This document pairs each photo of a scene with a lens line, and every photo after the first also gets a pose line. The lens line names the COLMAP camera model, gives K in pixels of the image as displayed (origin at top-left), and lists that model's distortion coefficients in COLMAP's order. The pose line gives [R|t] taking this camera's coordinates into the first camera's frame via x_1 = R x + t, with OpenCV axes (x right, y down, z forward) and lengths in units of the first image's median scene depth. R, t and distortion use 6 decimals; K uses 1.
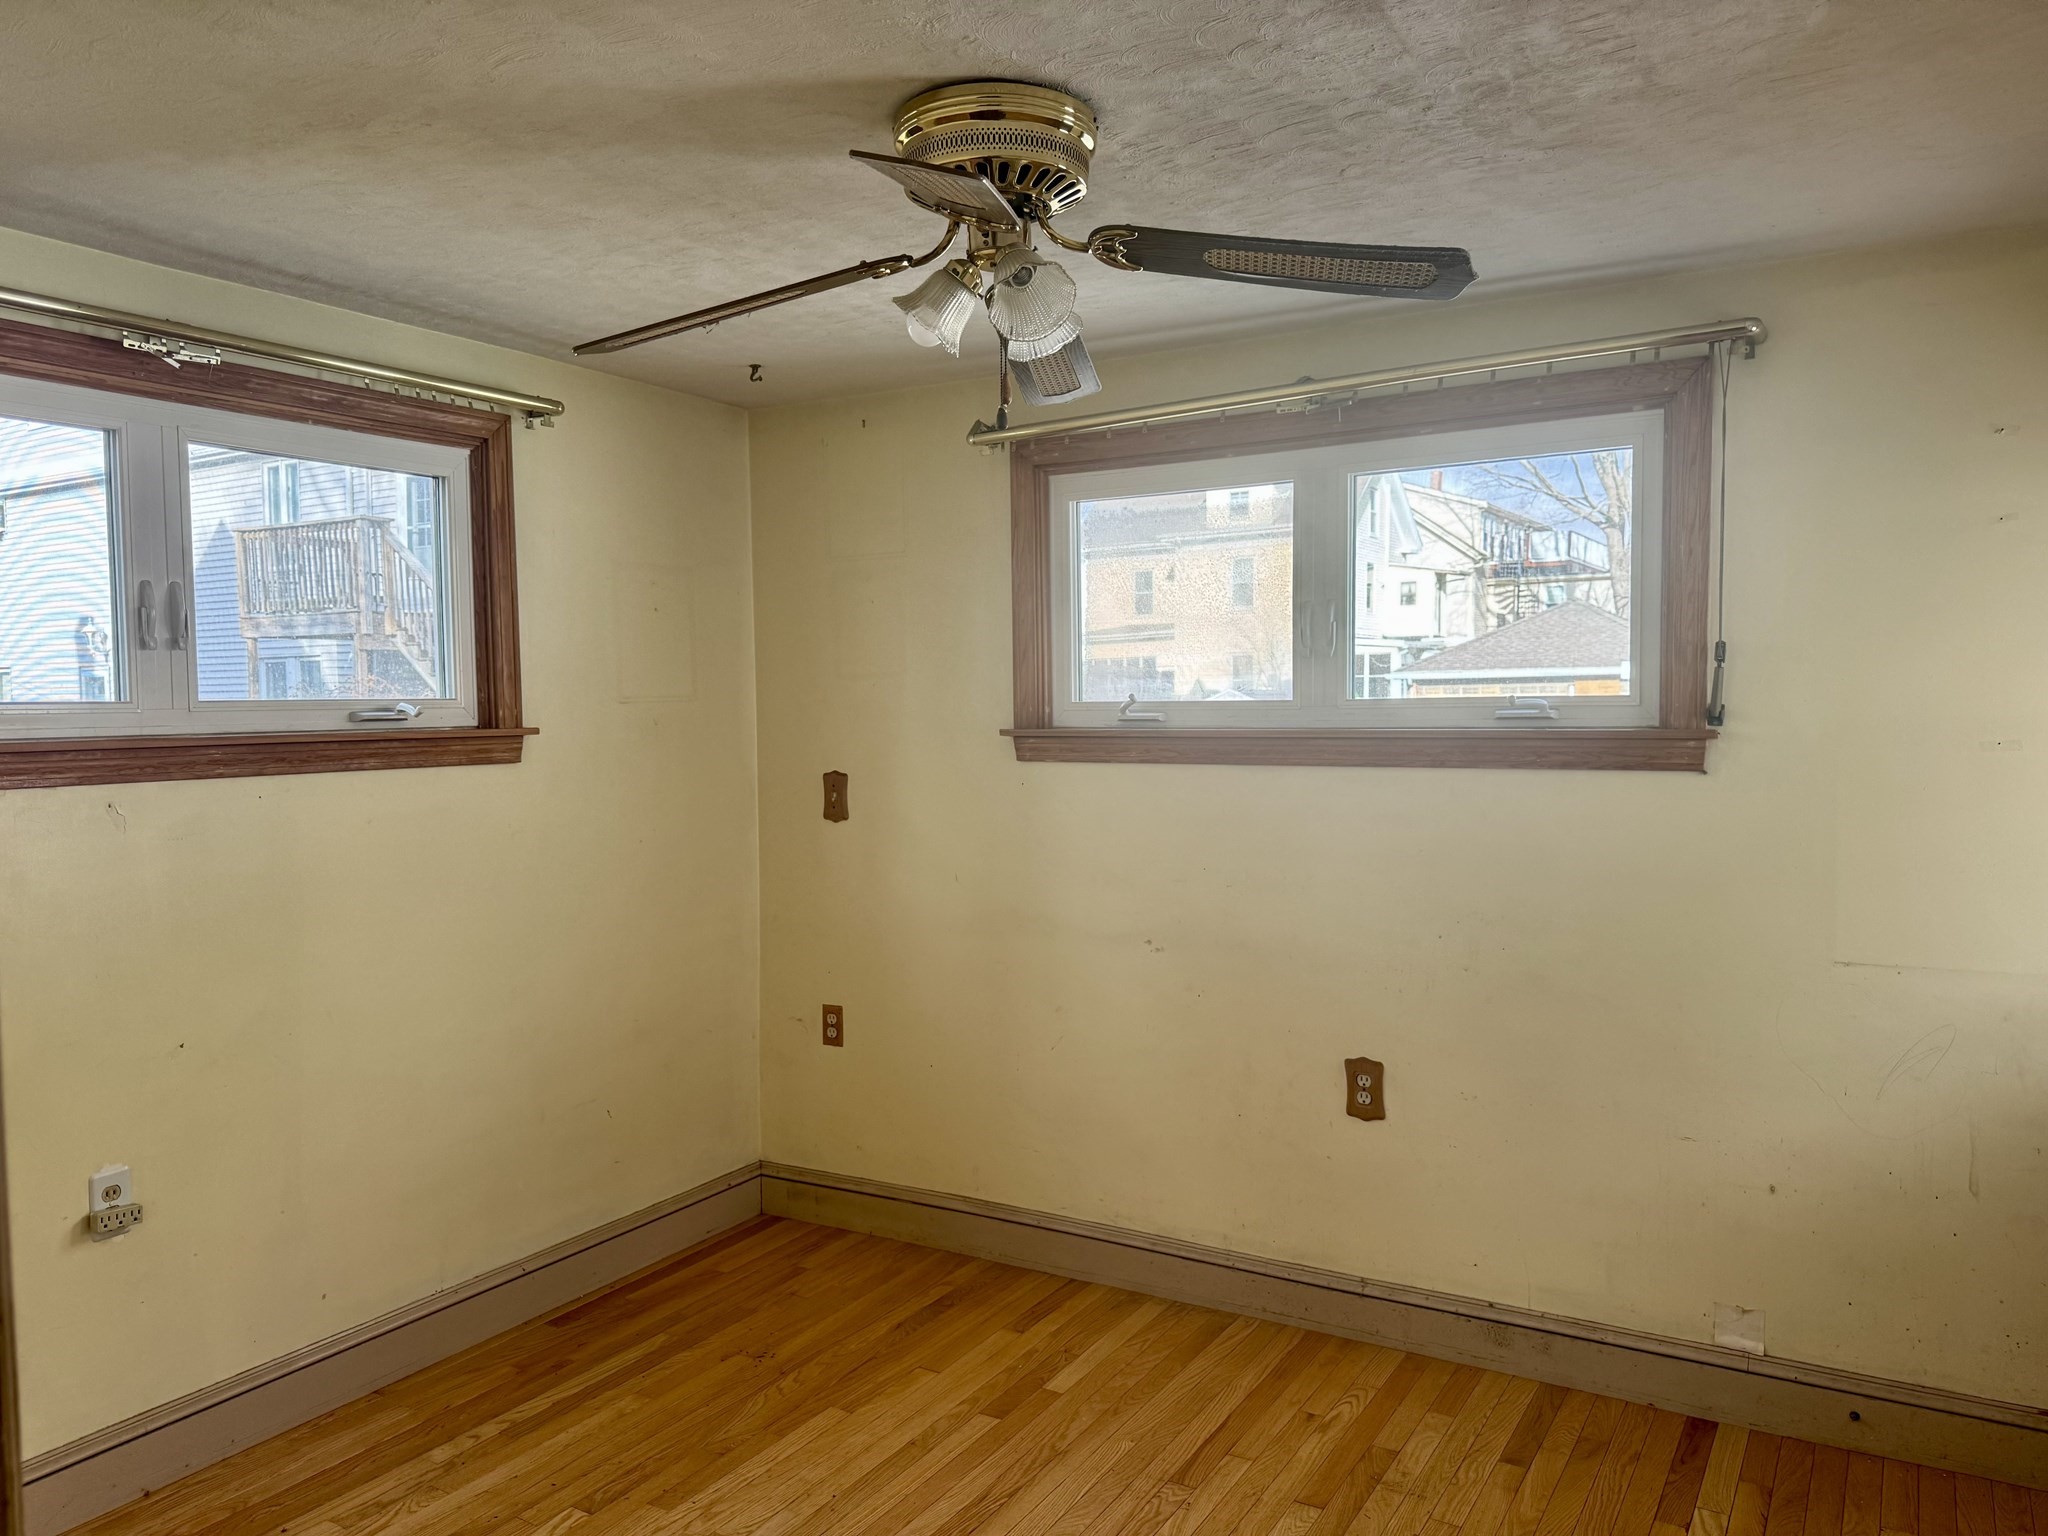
lens RADIAL K [[1432.9, 0, 1024.2], [0, 1432.9, 756.8], [0, 0, 1]] dist [0.005448, -0.022316]
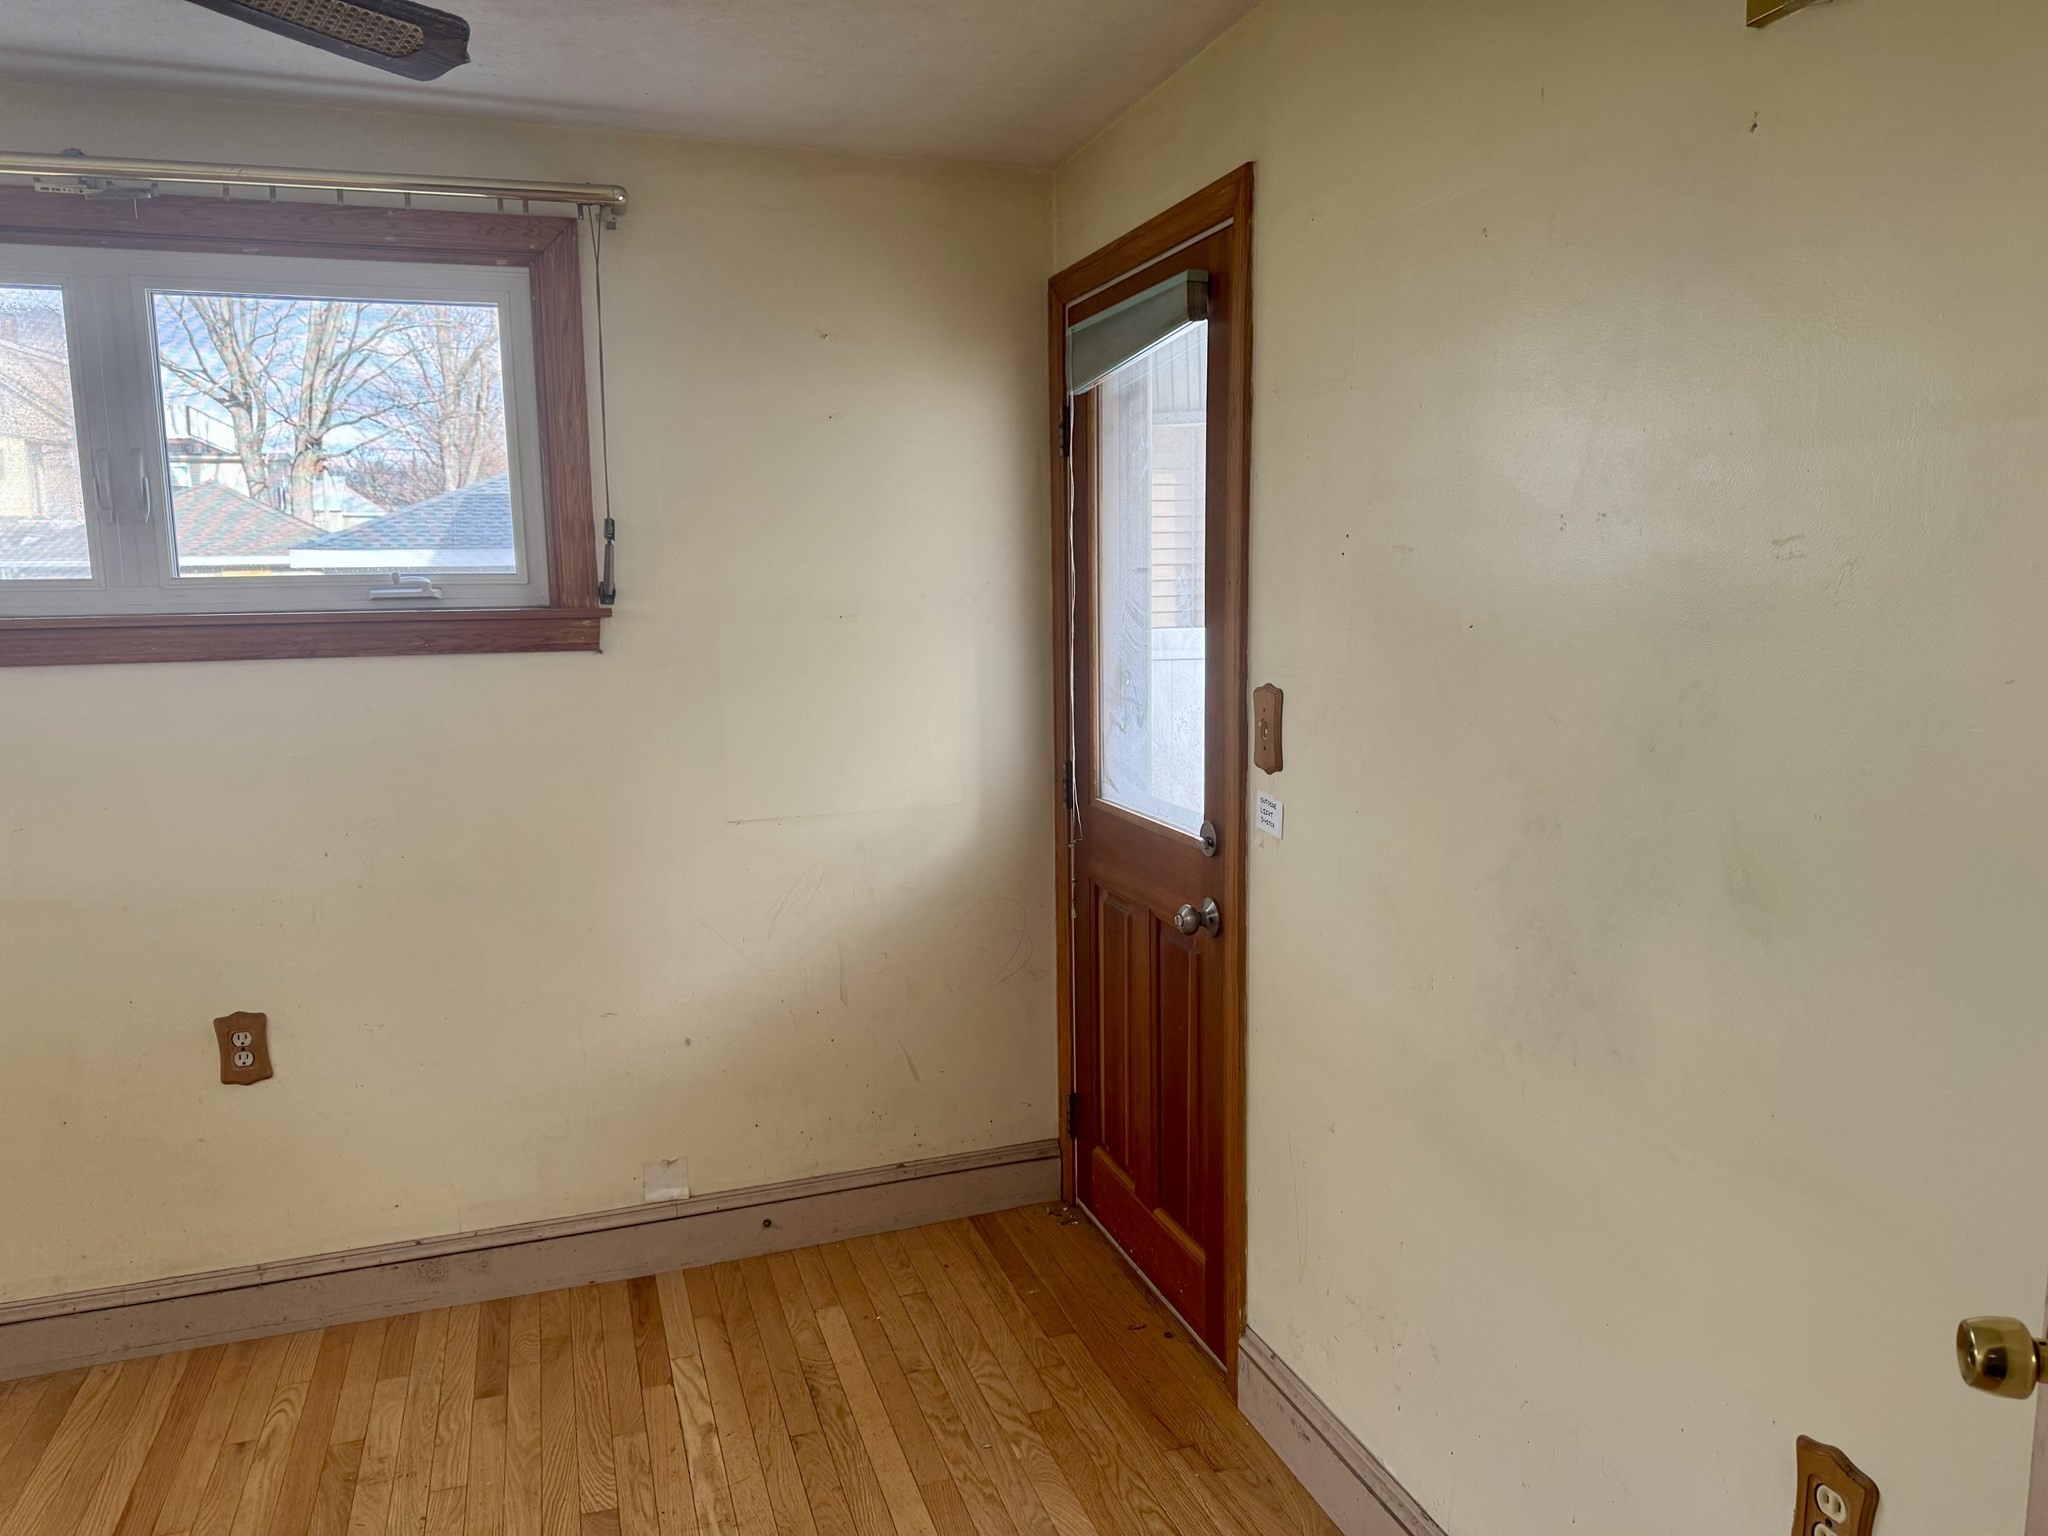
lens RADIAL K [[1432.9, 0, 1025.9], [0, 1432.9, 770.0], [0, 0, 1]] dist [0.005448, -0.022316]
pose [[0.635394, -0.100993, 0.765556, -0.101370], [0.036211, 0.994217, 0.101104, 0.002824], [-0.771339, -0.036520, 0.635376, 0.131191]]
